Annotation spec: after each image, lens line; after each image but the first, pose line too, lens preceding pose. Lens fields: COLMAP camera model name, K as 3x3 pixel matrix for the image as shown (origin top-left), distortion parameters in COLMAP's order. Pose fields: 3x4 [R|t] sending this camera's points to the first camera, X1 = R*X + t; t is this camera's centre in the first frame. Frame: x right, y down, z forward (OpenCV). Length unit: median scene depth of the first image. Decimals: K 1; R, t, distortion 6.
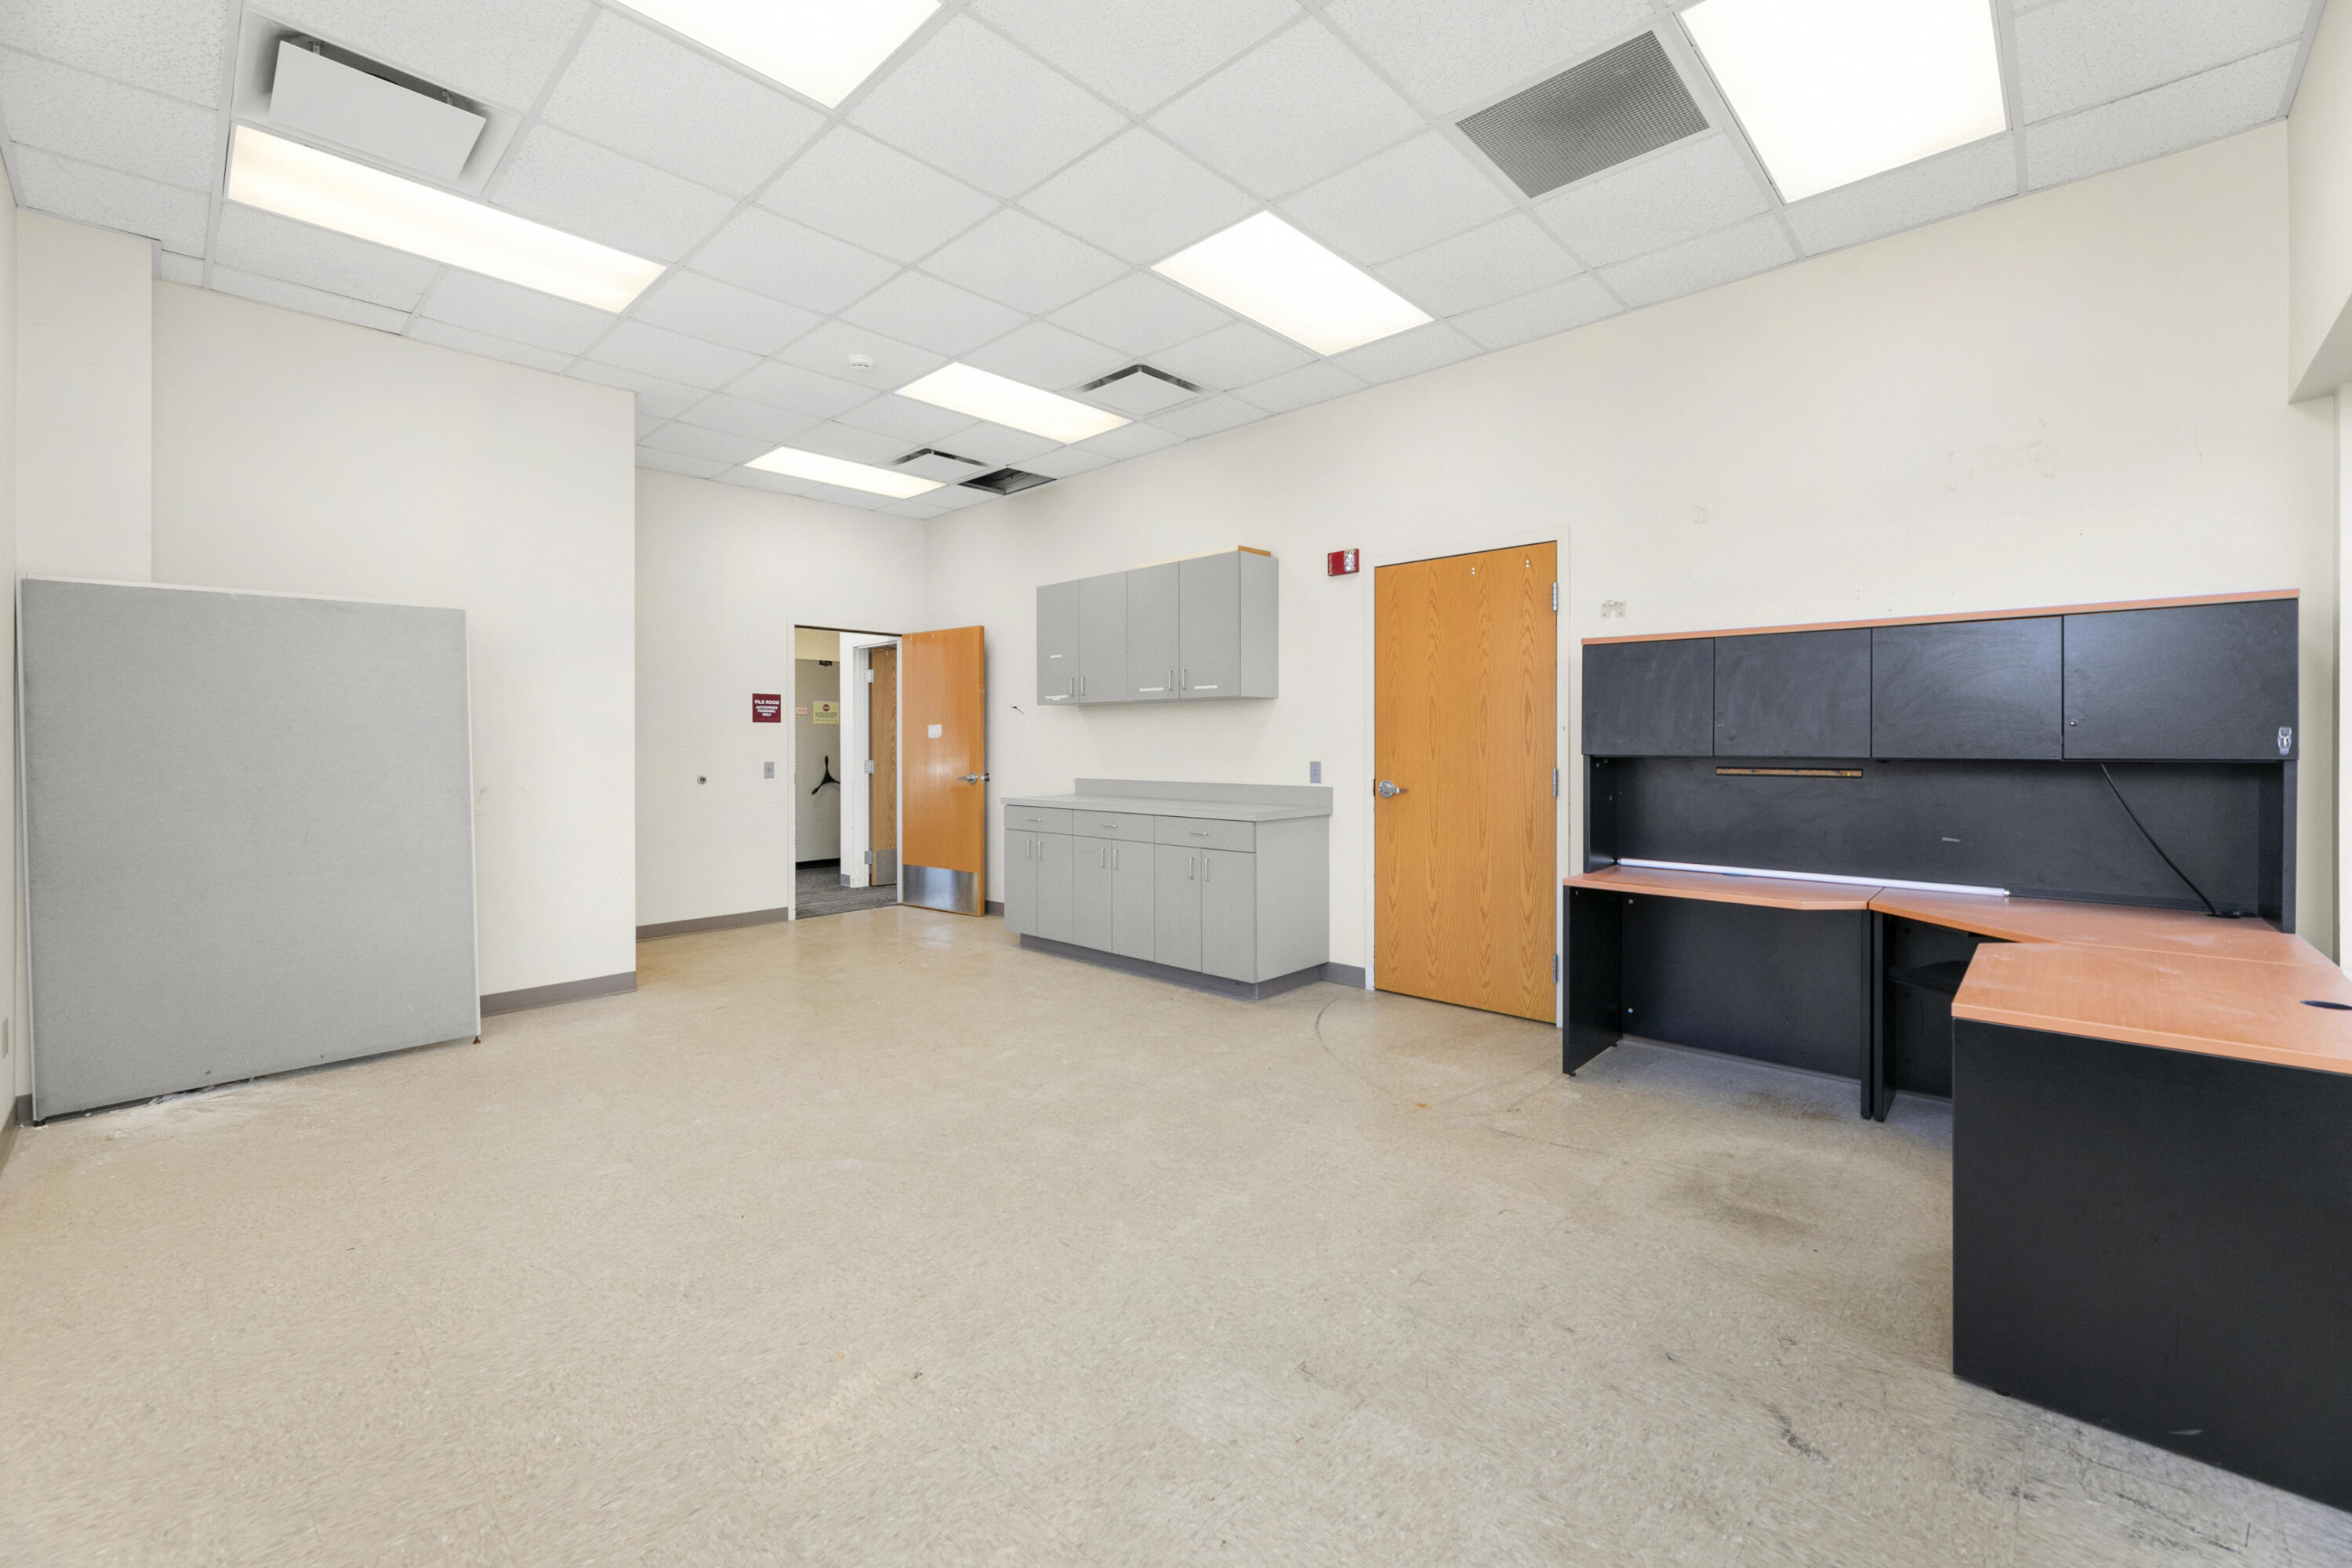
lens RADIAL K [[965.5, 0, 1168.1], [0, 965.5, 761.2], [0, 0, 1]] dist [-0.002914, -0.000146]
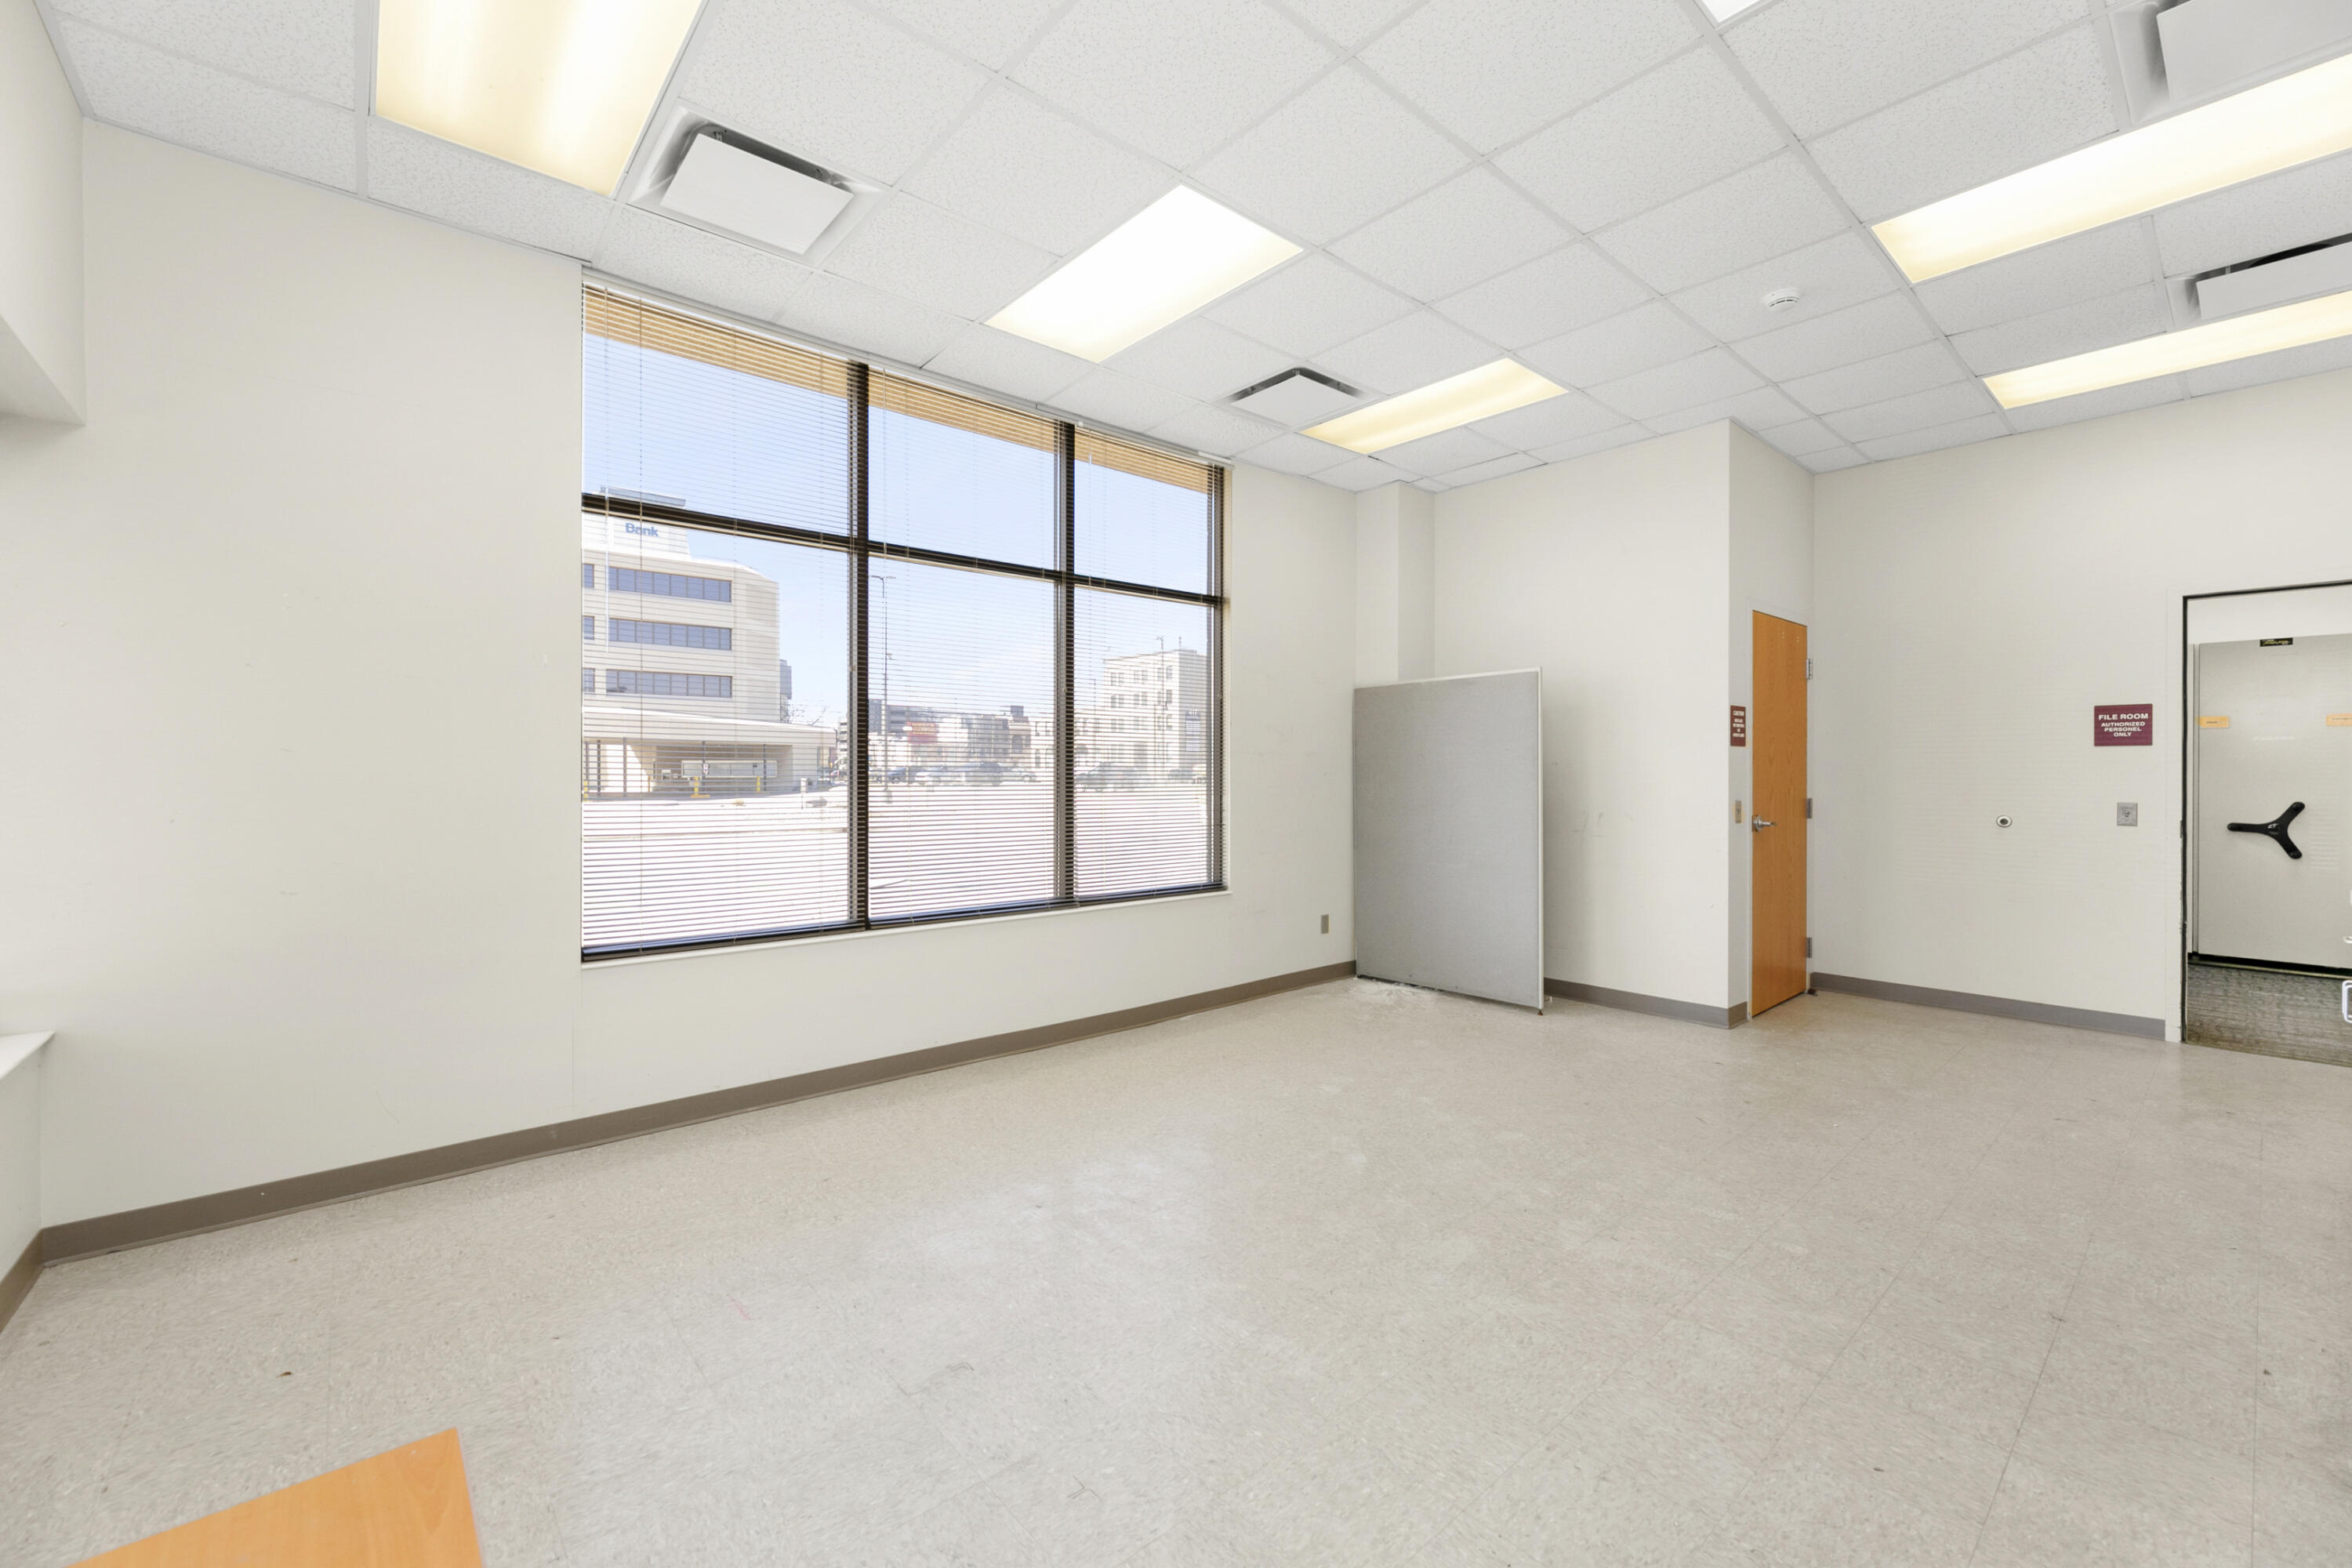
lens RADIAL K [[965.5, 0, 1167.9], [0, 965.5, 777.5], [0, 0, 1]] dist [-0.002914, -0.000146]
pose [[-0.106430, 0.013333, -0.994231, 0.753519], [-0.016693, 0.999745, 0.015194, -0.035485], [0.994180, 0.018213, -0.106180, 0.843900]]
